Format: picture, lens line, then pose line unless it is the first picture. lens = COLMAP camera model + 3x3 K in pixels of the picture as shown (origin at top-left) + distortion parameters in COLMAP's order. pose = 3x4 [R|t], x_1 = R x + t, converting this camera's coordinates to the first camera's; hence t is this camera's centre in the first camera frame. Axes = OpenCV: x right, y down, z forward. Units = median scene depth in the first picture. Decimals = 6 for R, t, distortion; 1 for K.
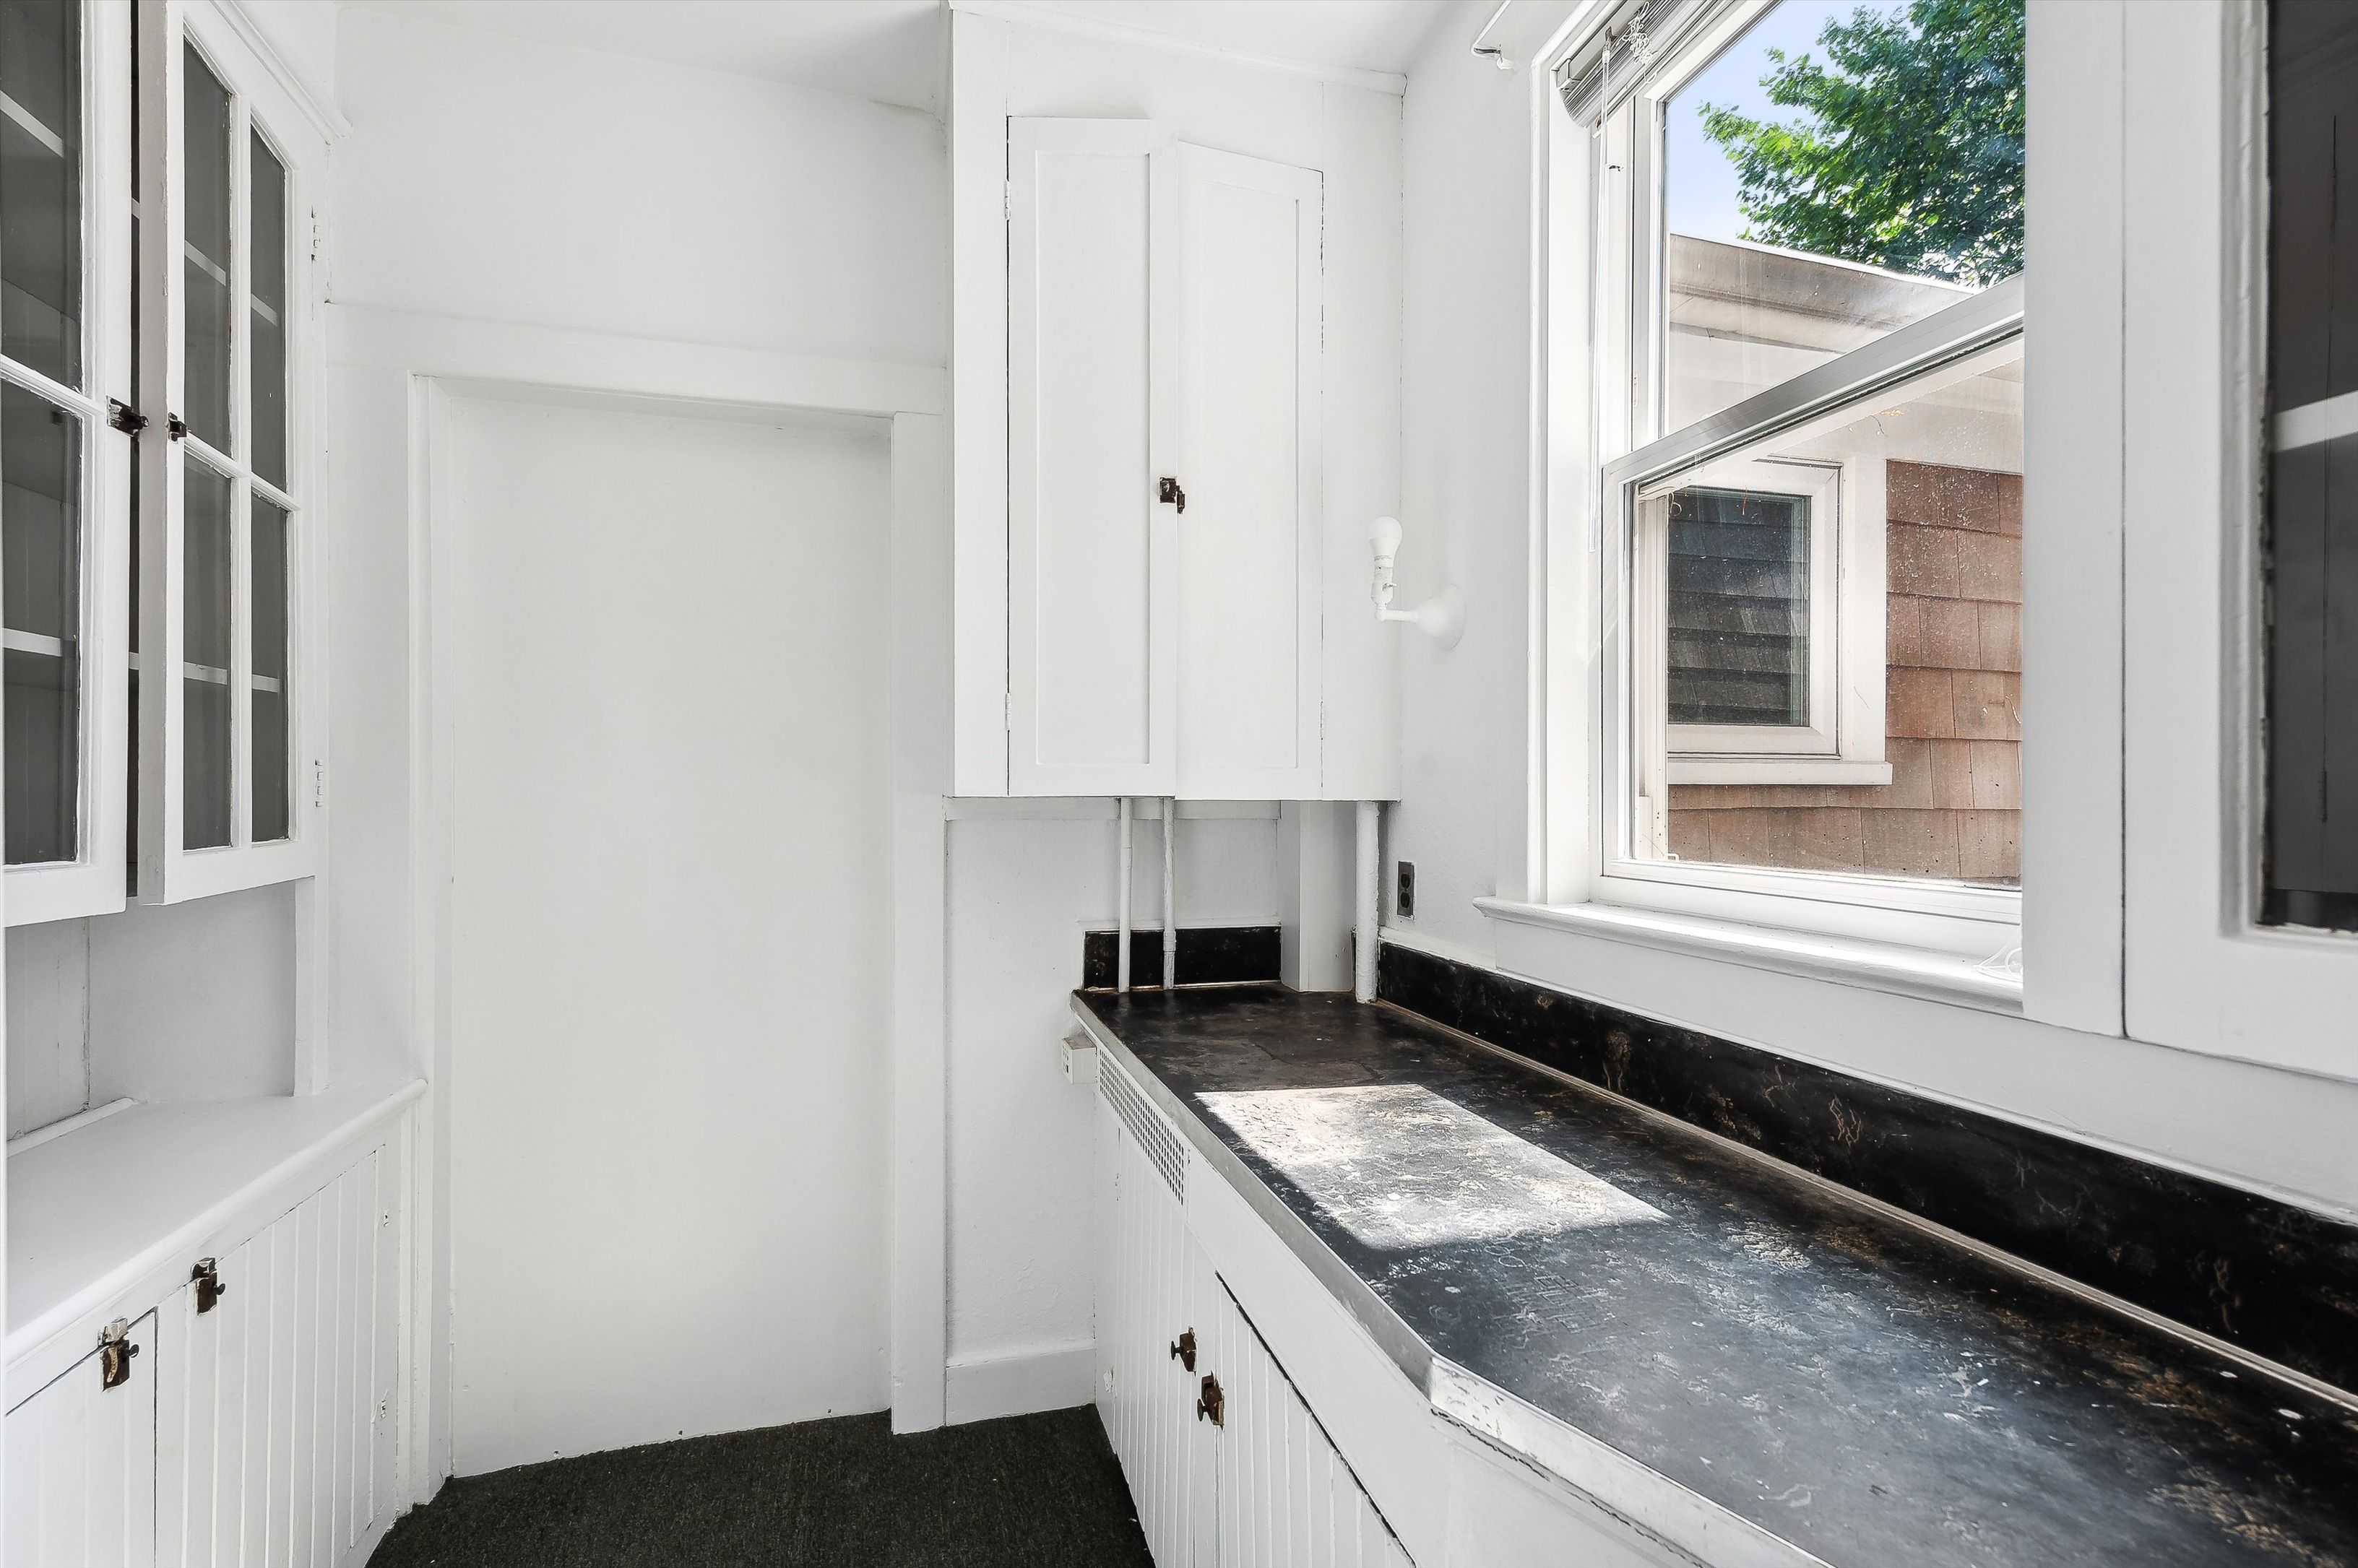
lens RADIAL K [[1003.7, 0, 1190.4], [0, 1003.7, 810.8], [0, 0, 1]] dist [0.020317, 0.000072]
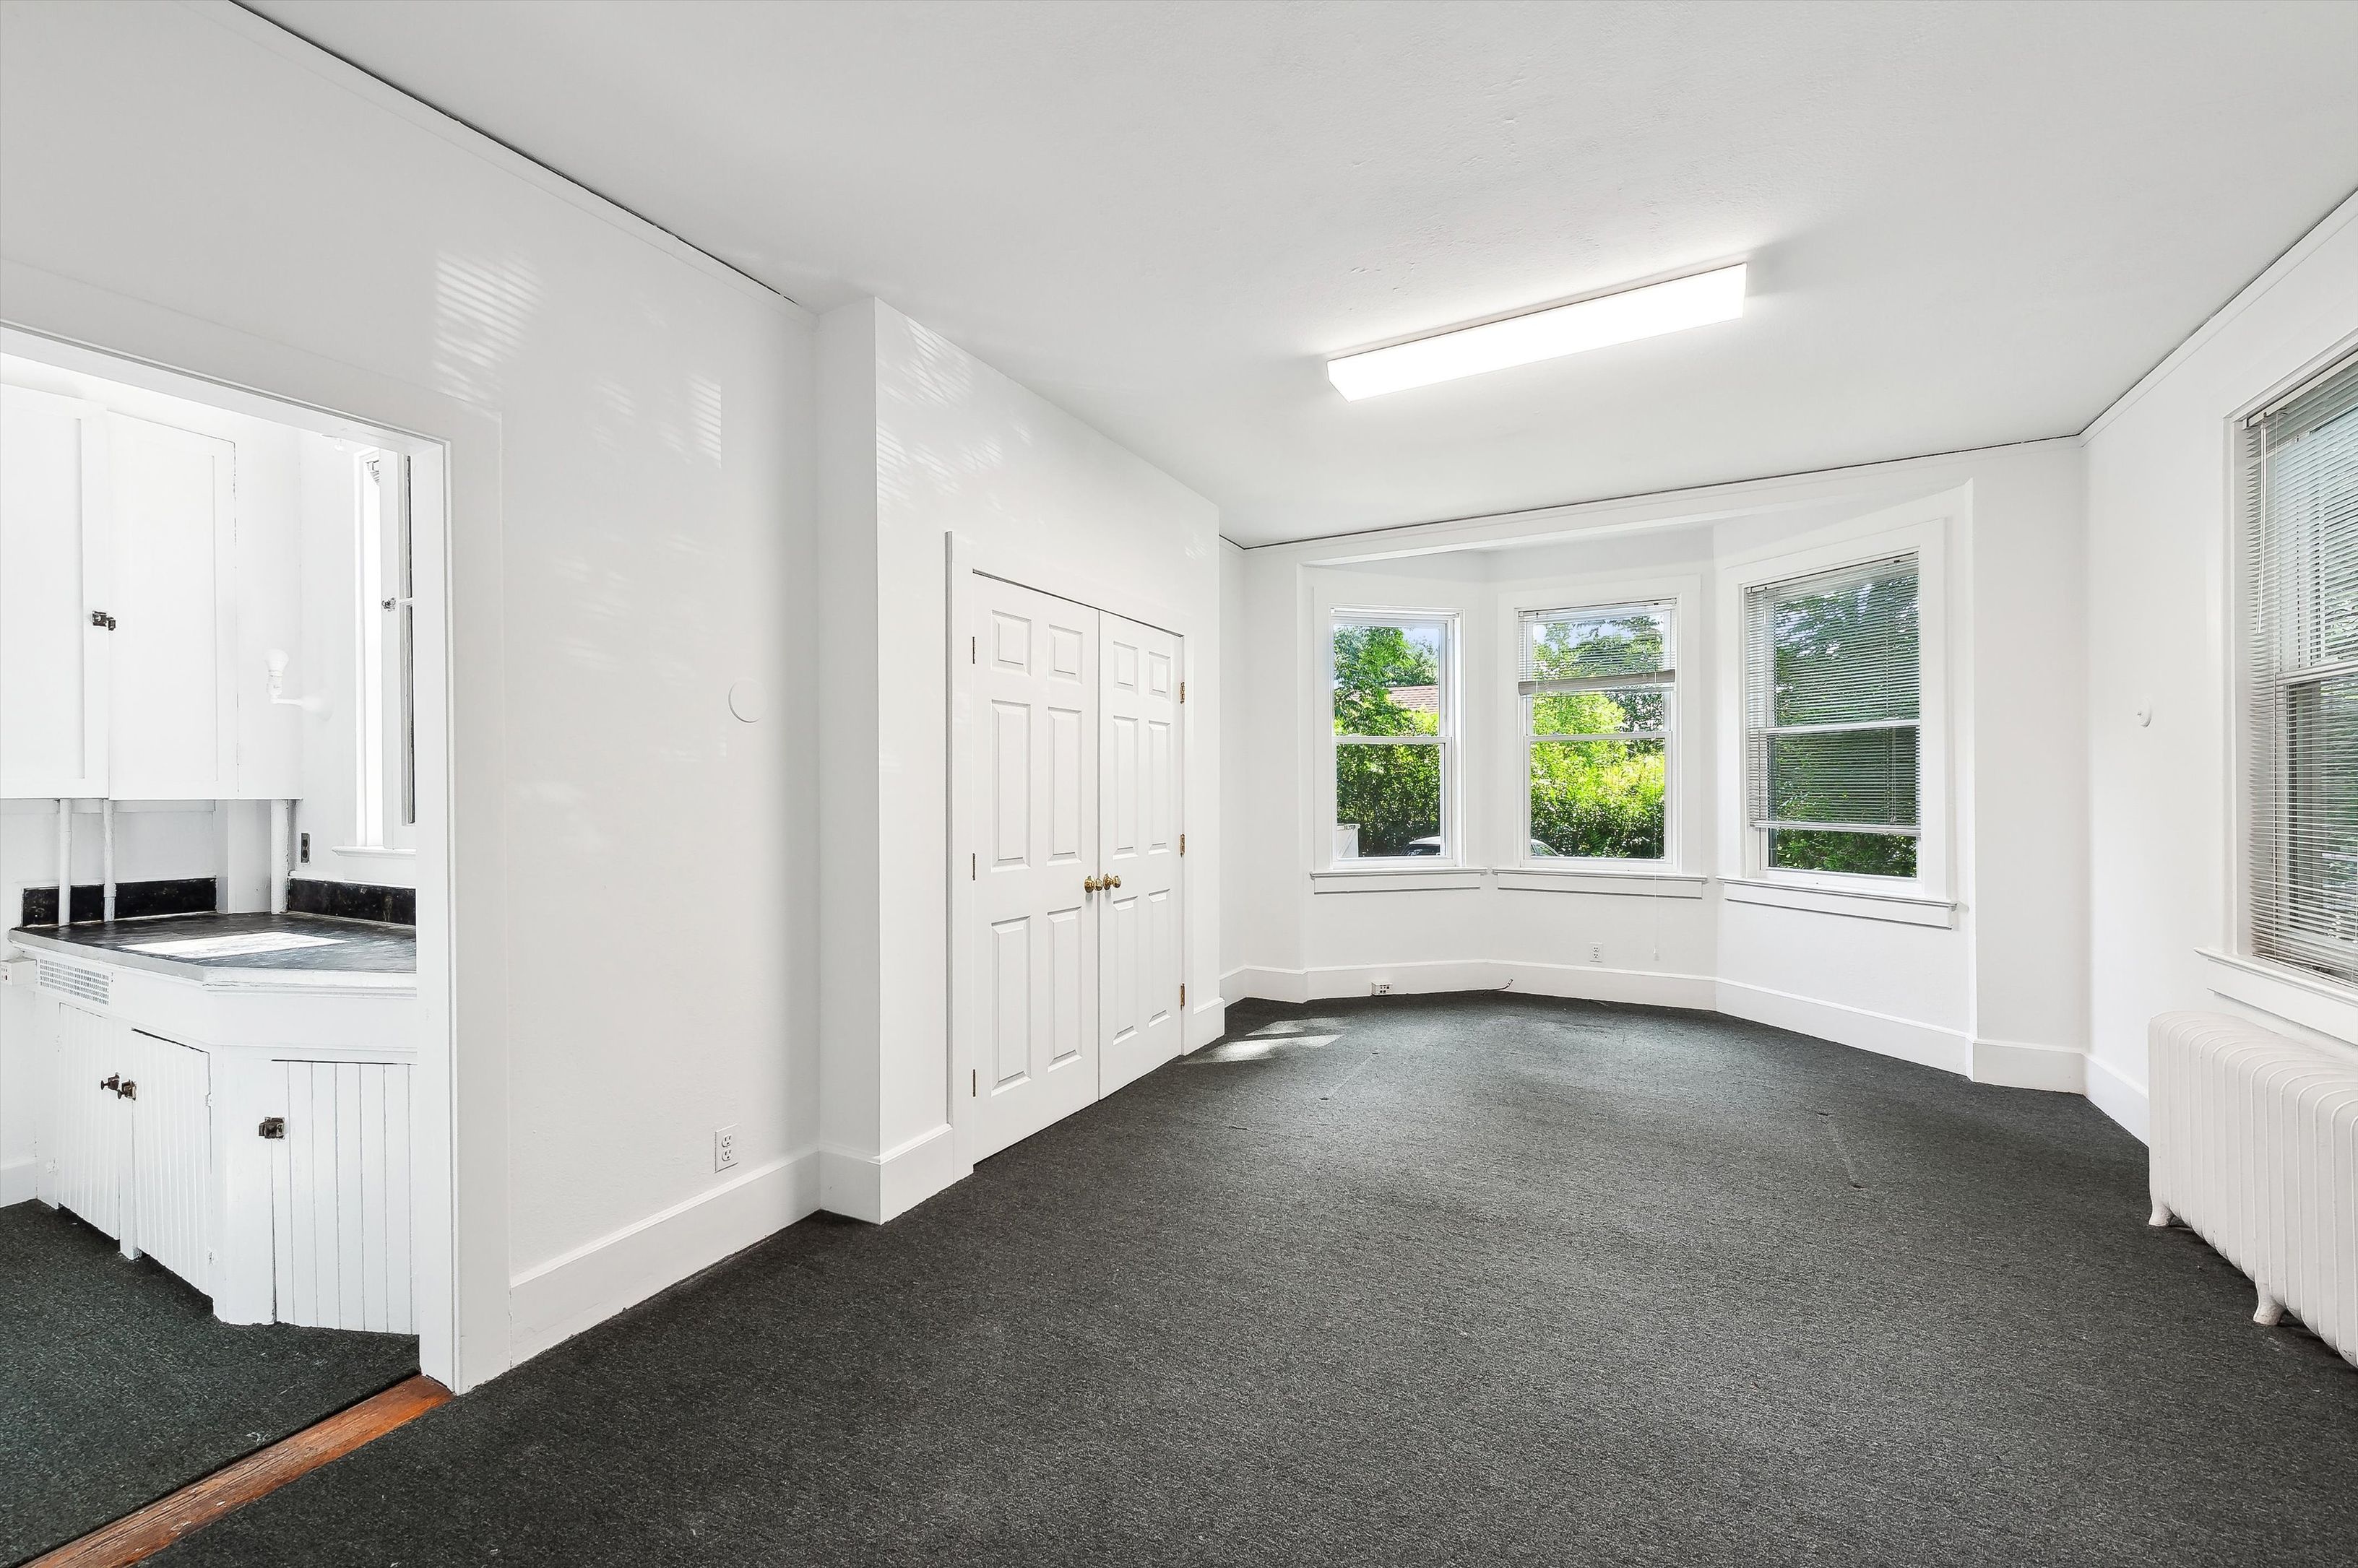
lens RADIAL K [[932.9, 0, 1170.3], [0, 932.9, 800.7], [0, 0, 1]] dist [0.020503, -0.005126]
pose [[0.704141, -0.007530, 0.710020, 0.099496], [0.013104, 0.999911, -0.002391, 0.016593], [-0.709939, 0.010988, 0.704177, -1.284800]]
